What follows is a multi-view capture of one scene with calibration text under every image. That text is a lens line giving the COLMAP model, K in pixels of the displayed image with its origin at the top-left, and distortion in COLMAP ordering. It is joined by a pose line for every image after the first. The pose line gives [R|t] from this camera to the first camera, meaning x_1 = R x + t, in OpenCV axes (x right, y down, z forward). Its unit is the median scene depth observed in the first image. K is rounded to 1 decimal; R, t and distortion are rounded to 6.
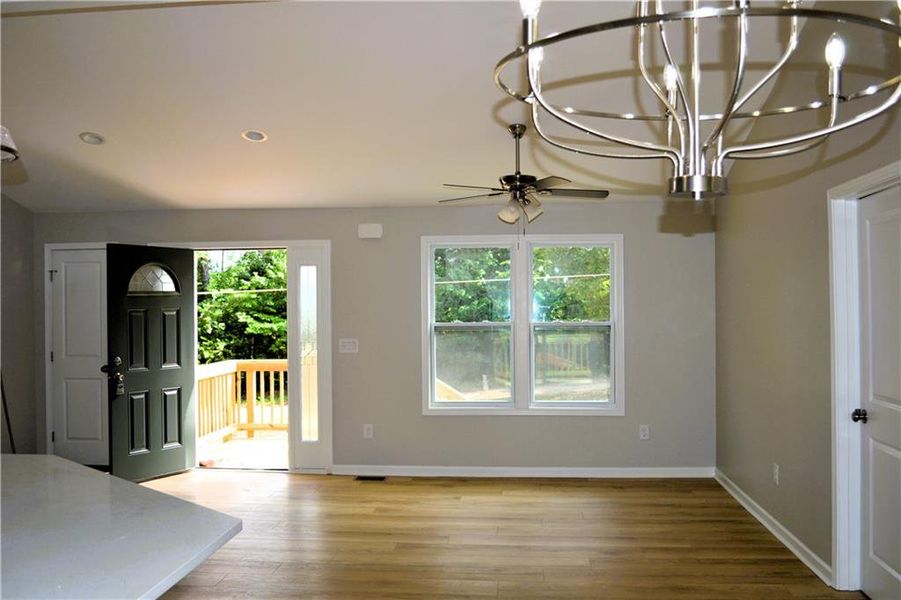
lens RADIAL K [[821.2, 0, 433.6], [0, 821.2, 303.2], [0, 0, 1]] dist [-0.060693, 0.000000]
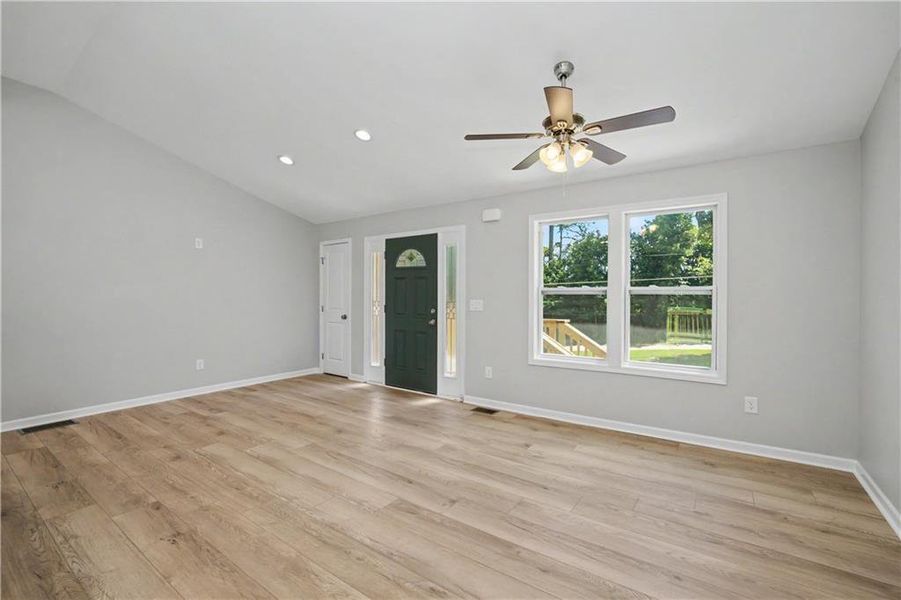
lens RADIAL K [[393.4, 0, 449.4], [0, 393.4, 297.7], [0, 0, 1]] dist [-0.028640, 0.001413]
pose [[0.872826, 0.011089, -0.487906, 0.165076], [-0.006589, 0.999918, 0.010938, 0.033951], [0.487988, -0.006332, 0.872828, 0.441095]]
